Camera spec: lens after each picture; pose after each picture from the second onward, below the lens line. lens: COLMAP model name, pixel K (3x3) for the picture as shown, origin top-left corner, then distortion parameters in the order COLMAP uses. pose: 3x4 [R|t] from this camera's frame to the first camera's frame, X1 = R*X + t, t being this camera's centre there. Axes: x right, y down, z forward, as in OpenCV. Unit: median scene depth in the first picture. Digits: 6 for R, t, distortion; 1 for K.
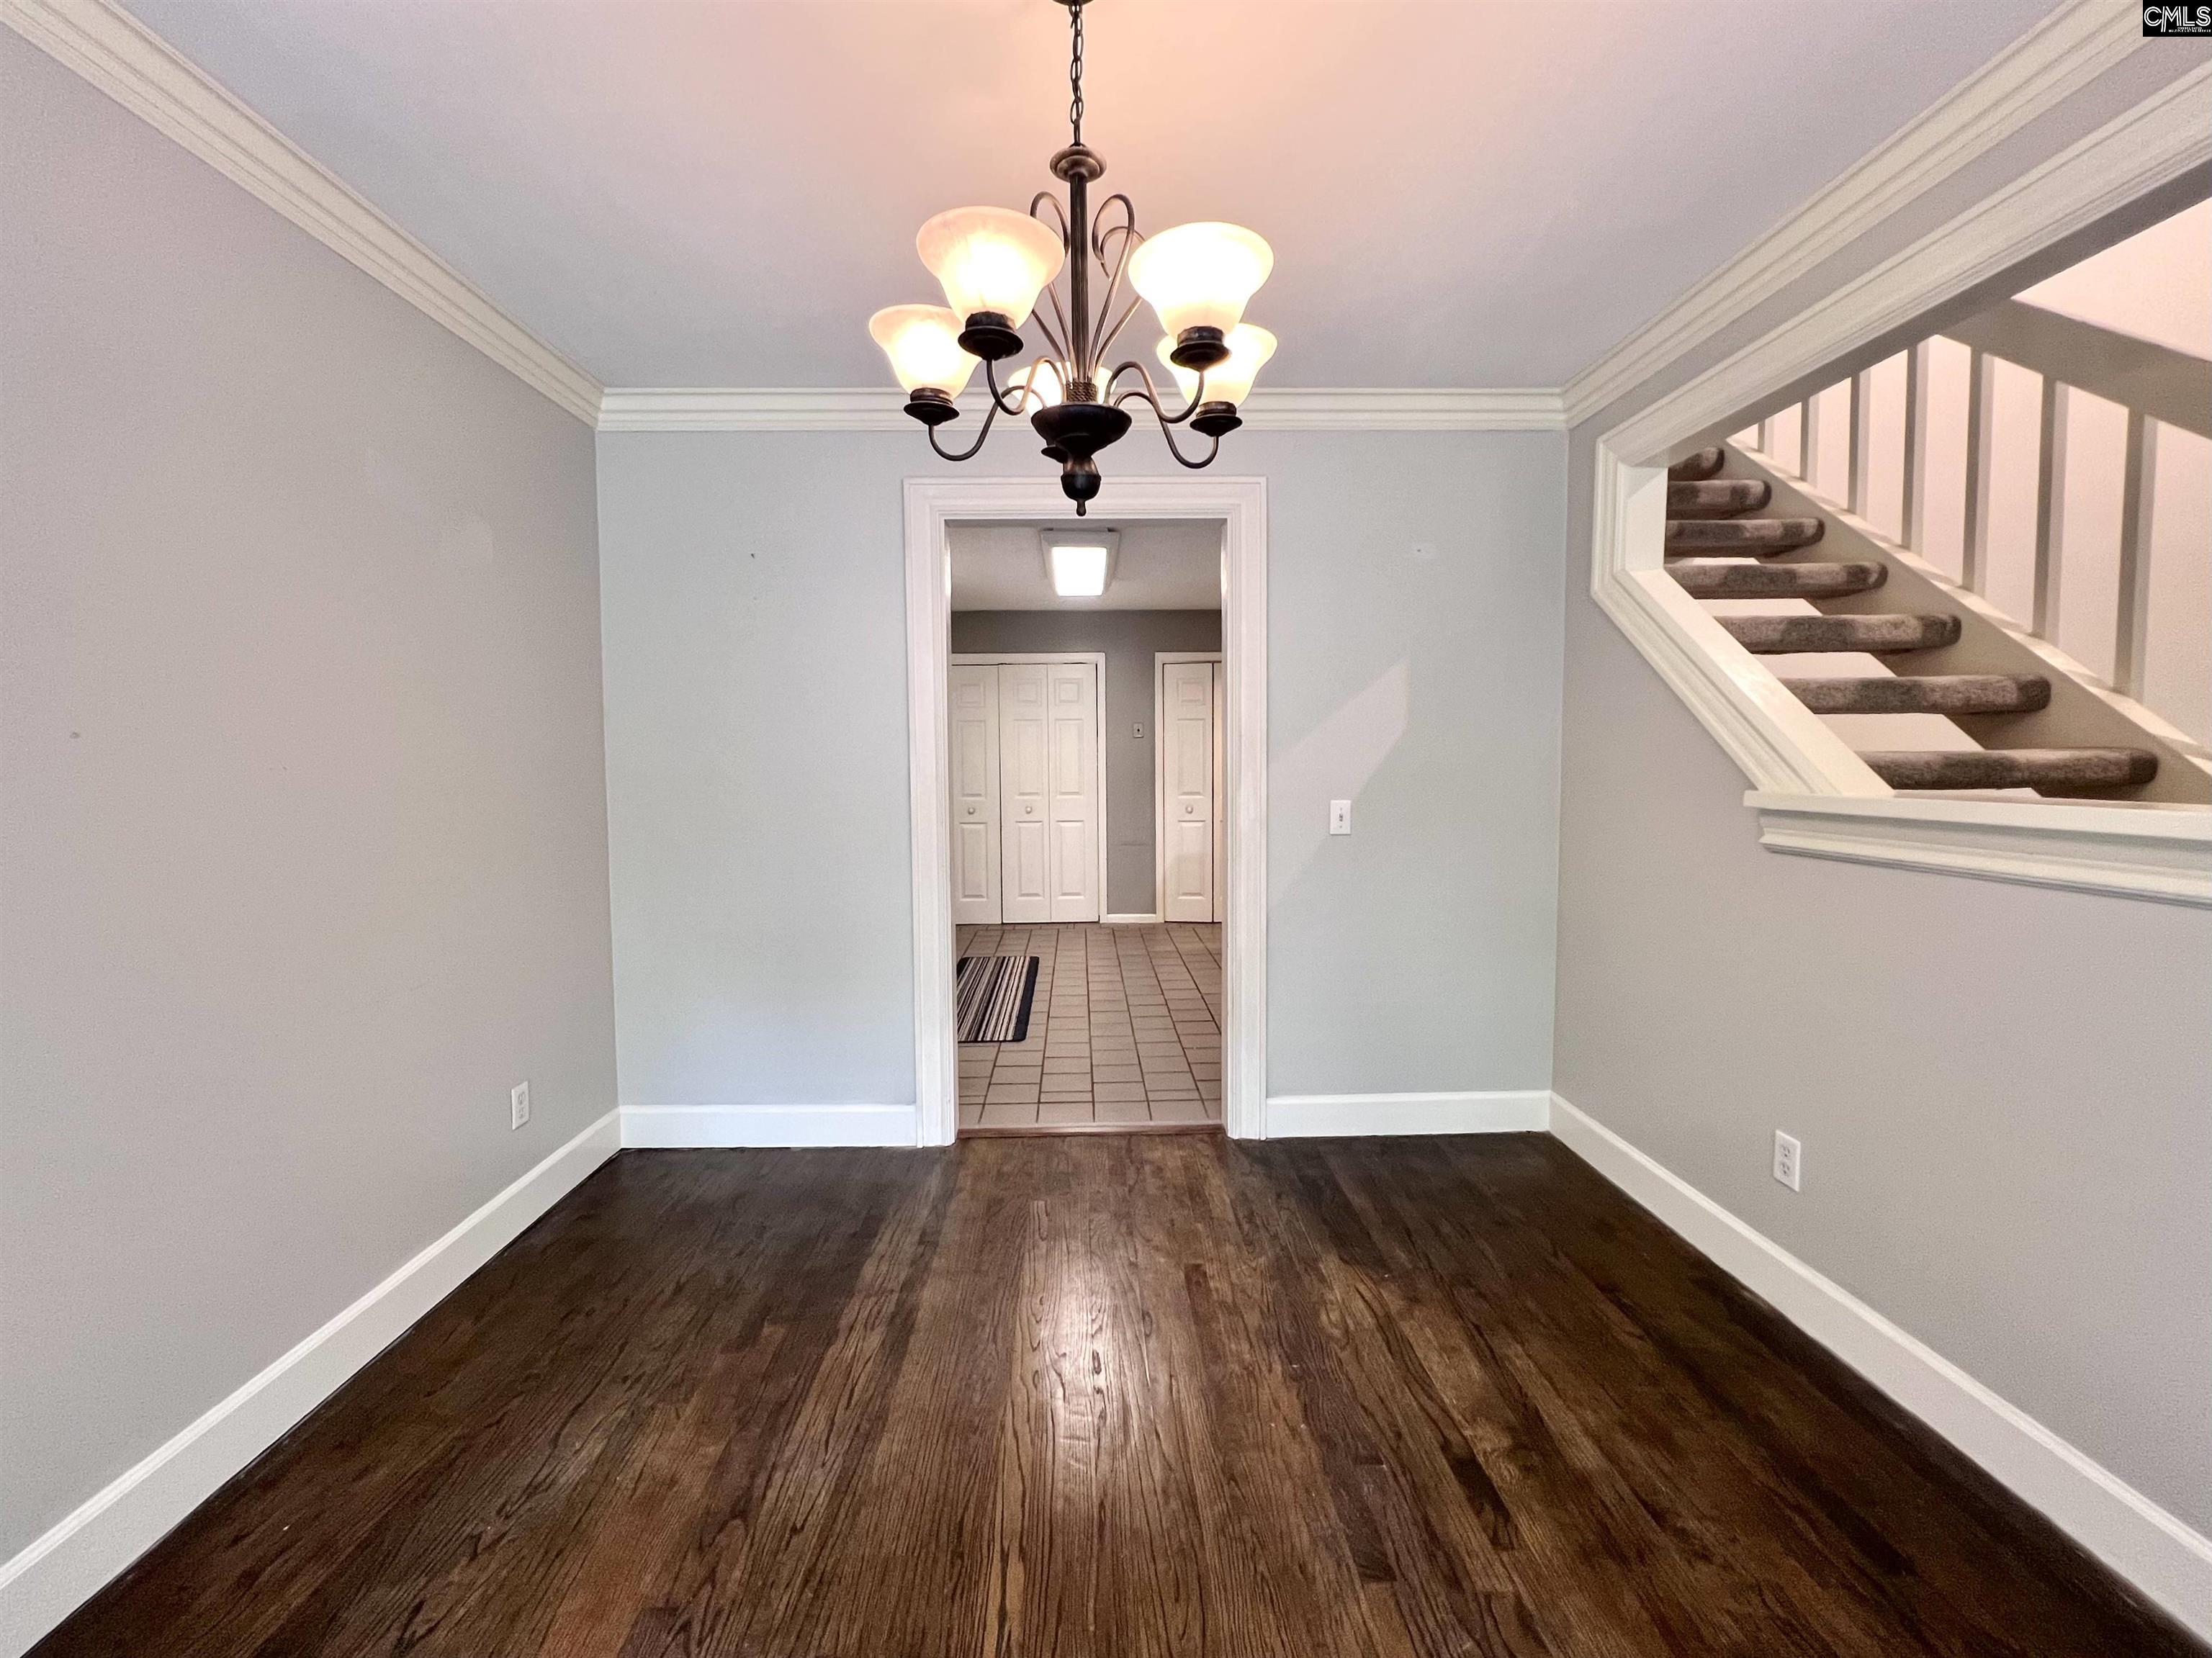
lens RADIAL K [[903.6, 0, 1101.0], [0, 903.6, 820.7], [0, 0, 1]] dist [-0.000320, 0.000287]
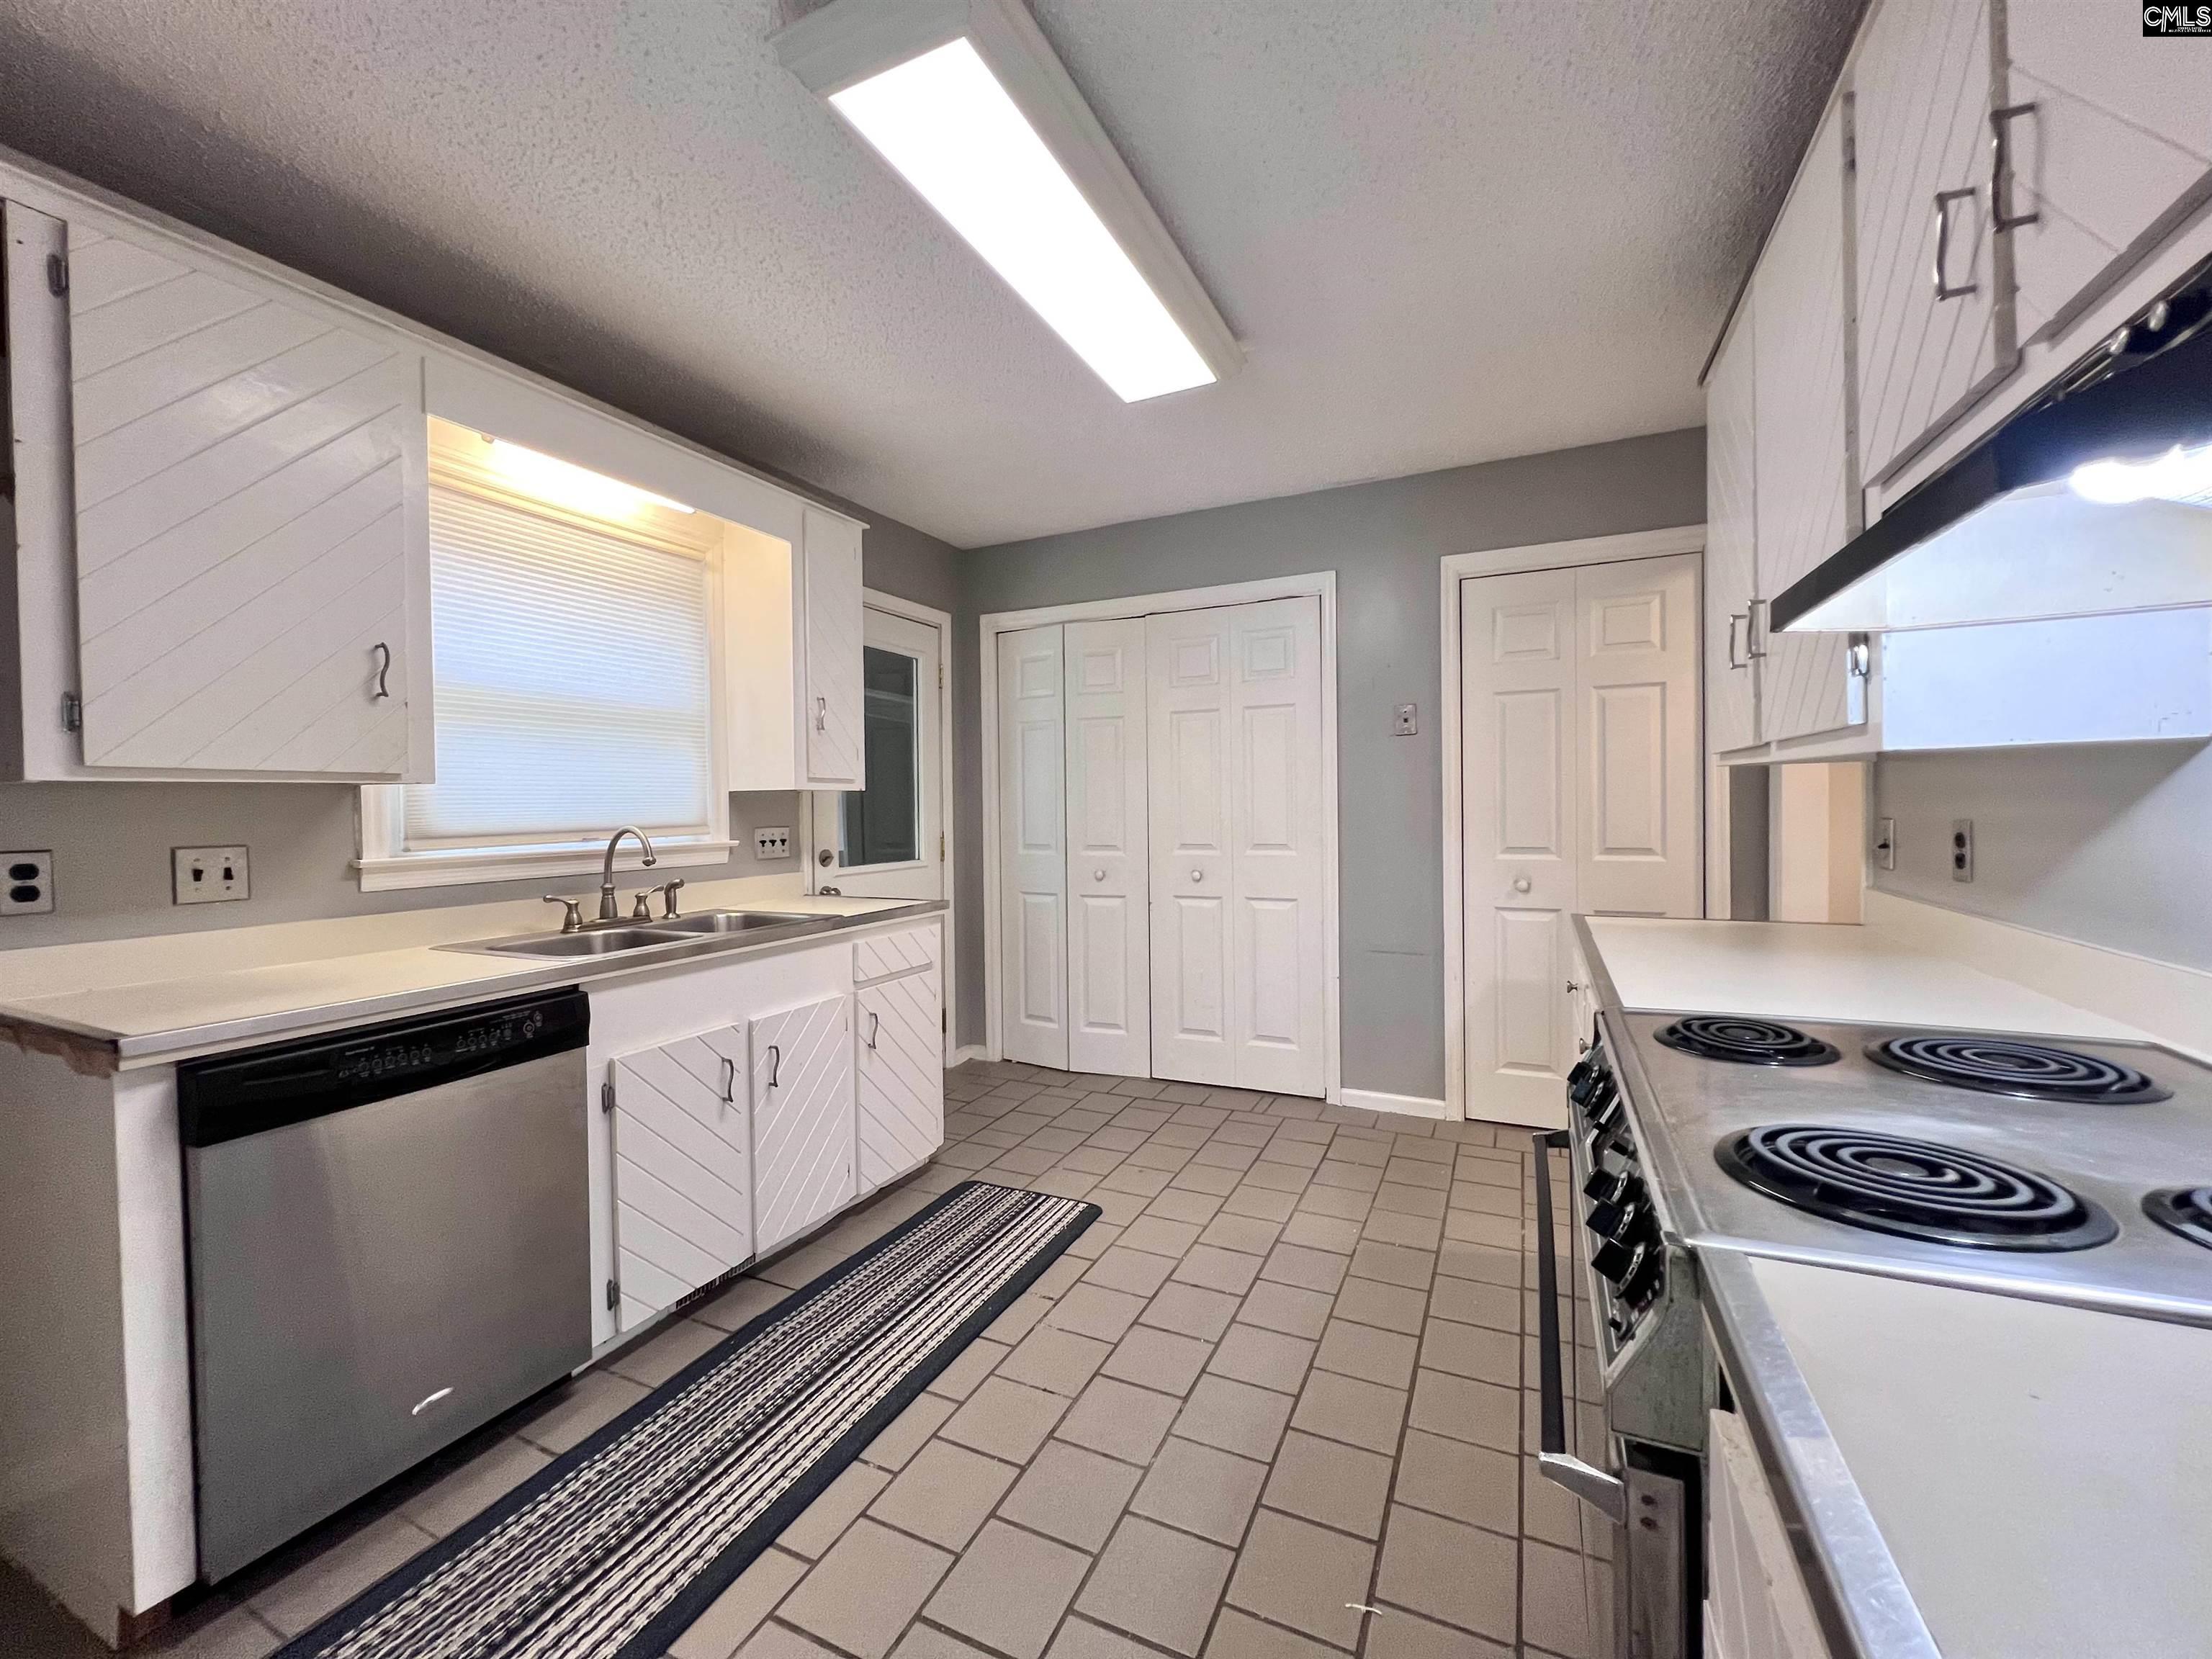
lens RADIAL K [[885.8, 0, 1106.0], [0, 885.8, 829.5], [0, 0, 1]] dist [-0.001588, -0.000058]
pose [[0.892247, 0.006360, -0.451504, 0.271968], [-0.020107, 0.999469, -0.025657, -0.059906], [0.451101, 0.031971, 0.891900, 1.196253]]
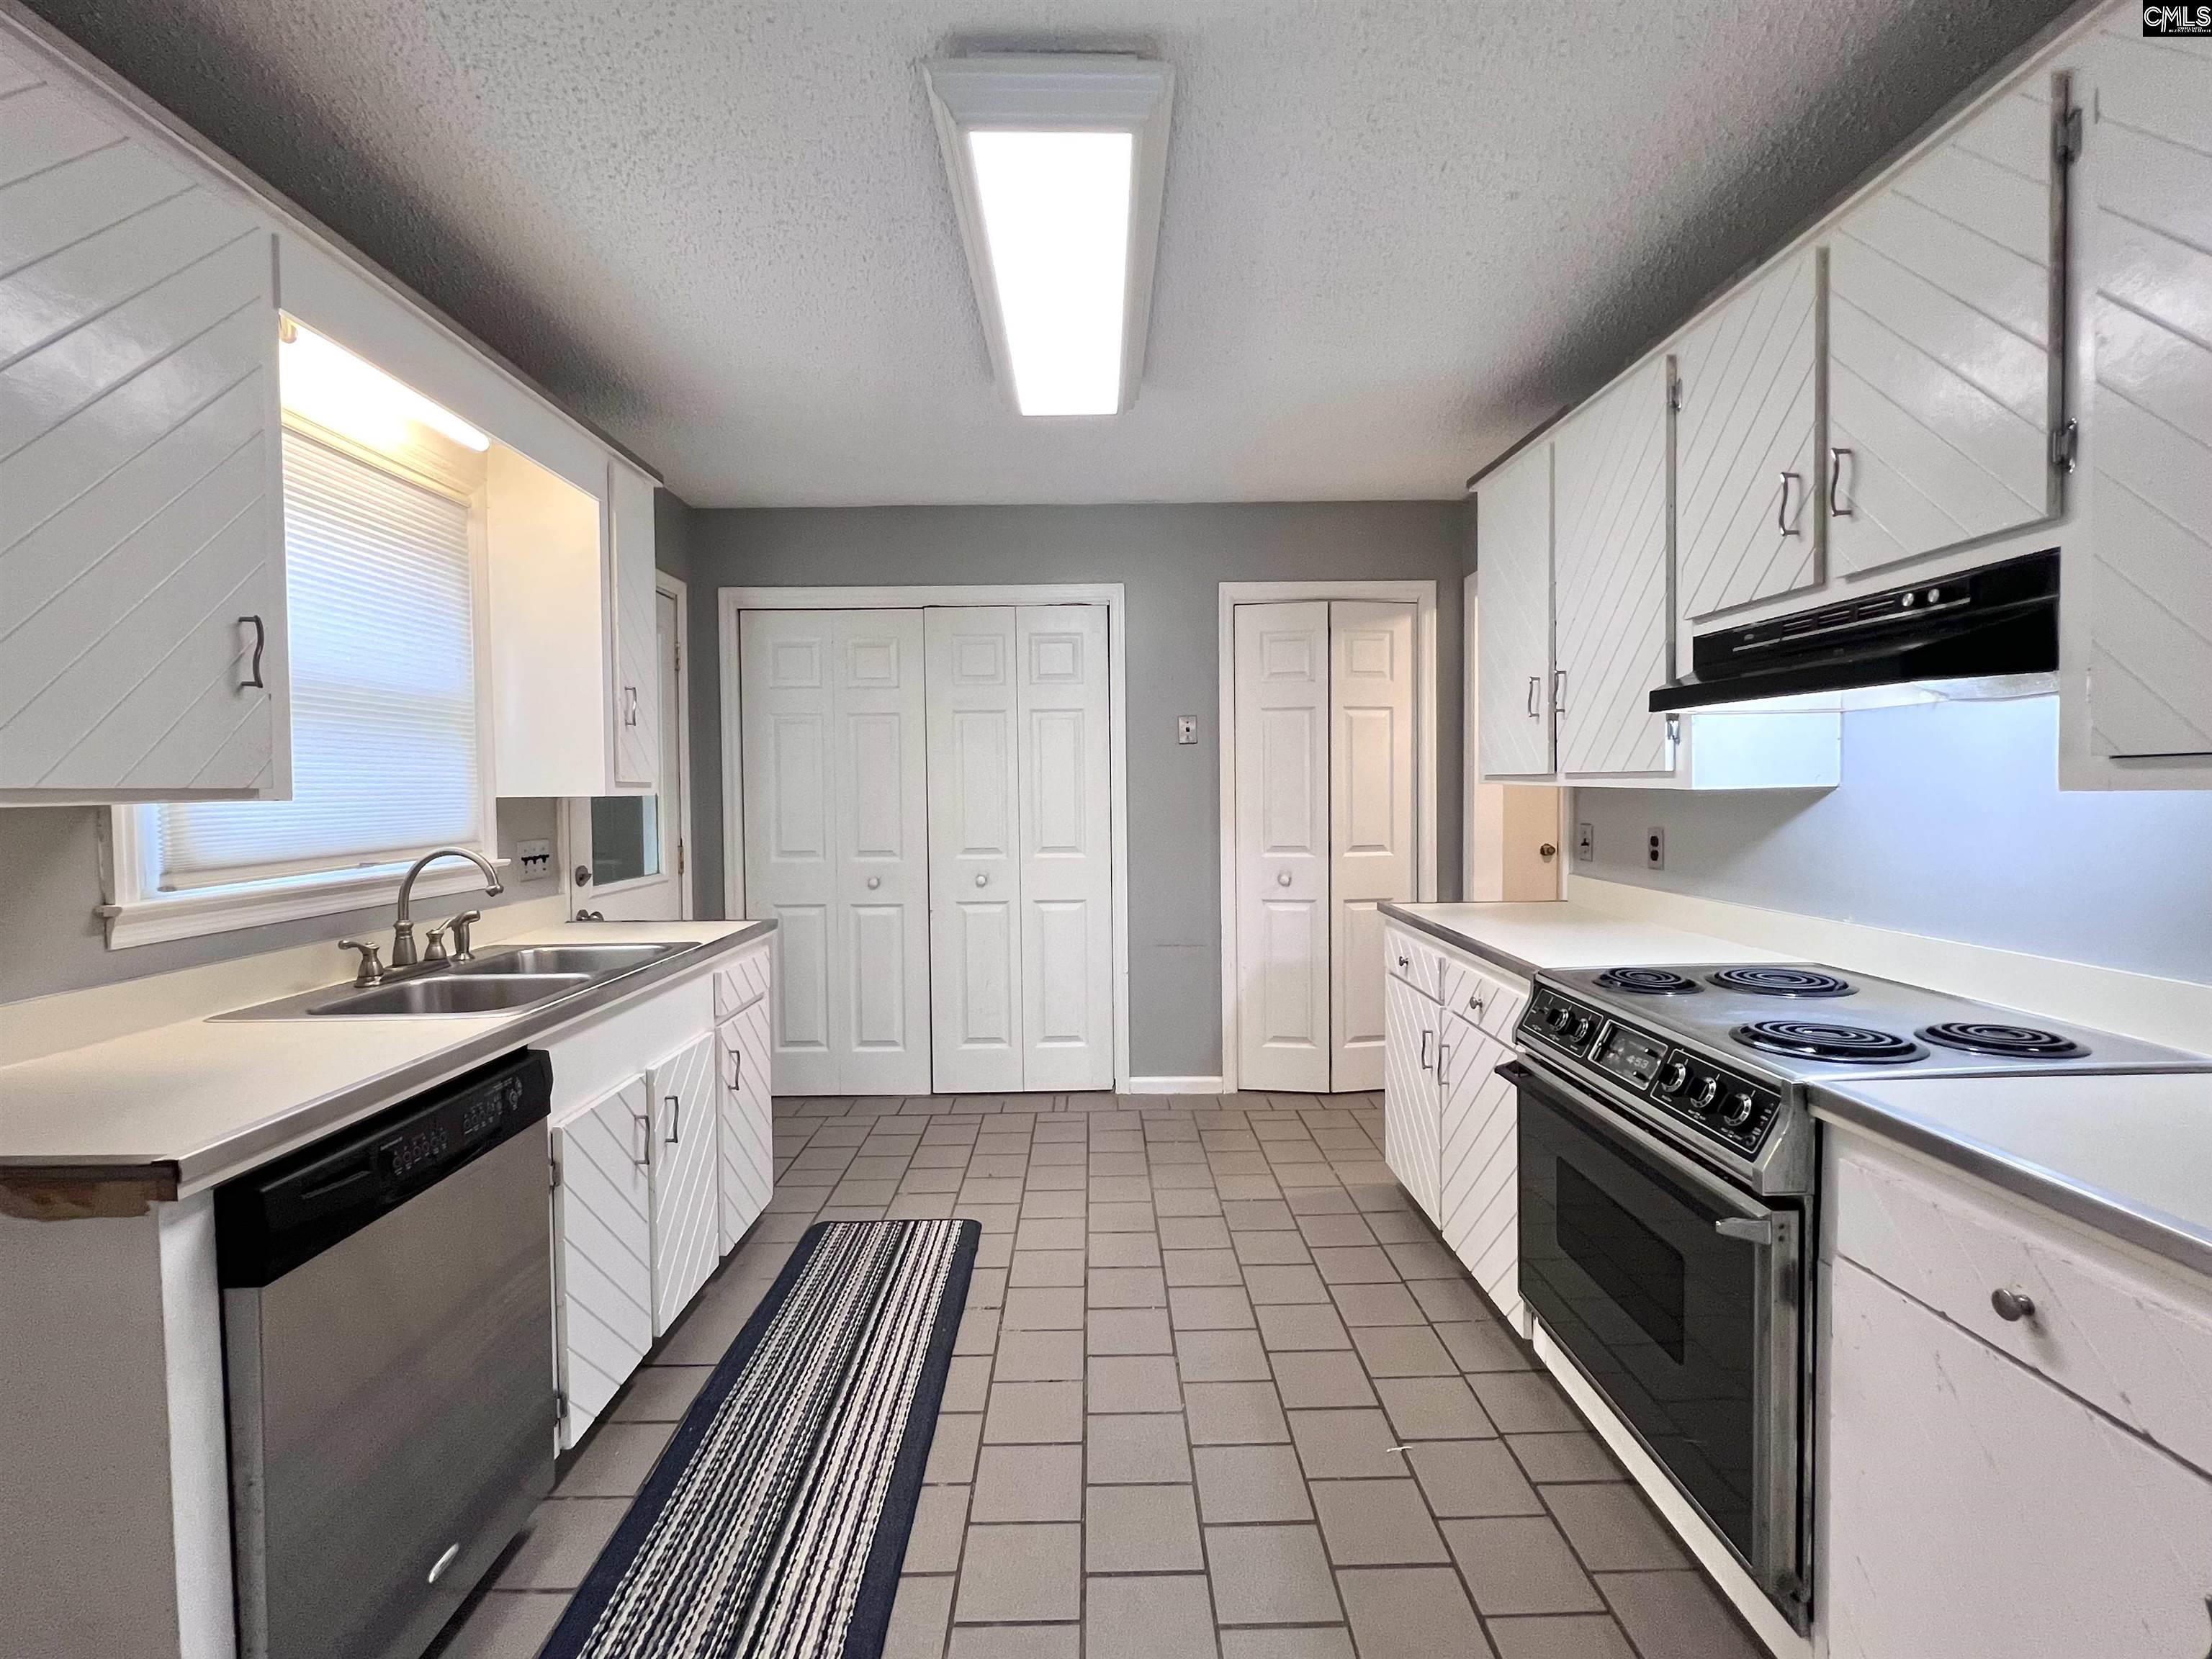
lens RADIAL K [[985.6, 0, 1104.0], [0, 985.6, 833.1], [0, 0, 1]] dist [-0.005191, 0.000568]
pose [[0.999885, -0.002791, -0.014933, 0.001611], [0.002541, 0.999856, -0.016765, -0.071800], [0.014978, 0.016725, 0.999748, 1.012416]]
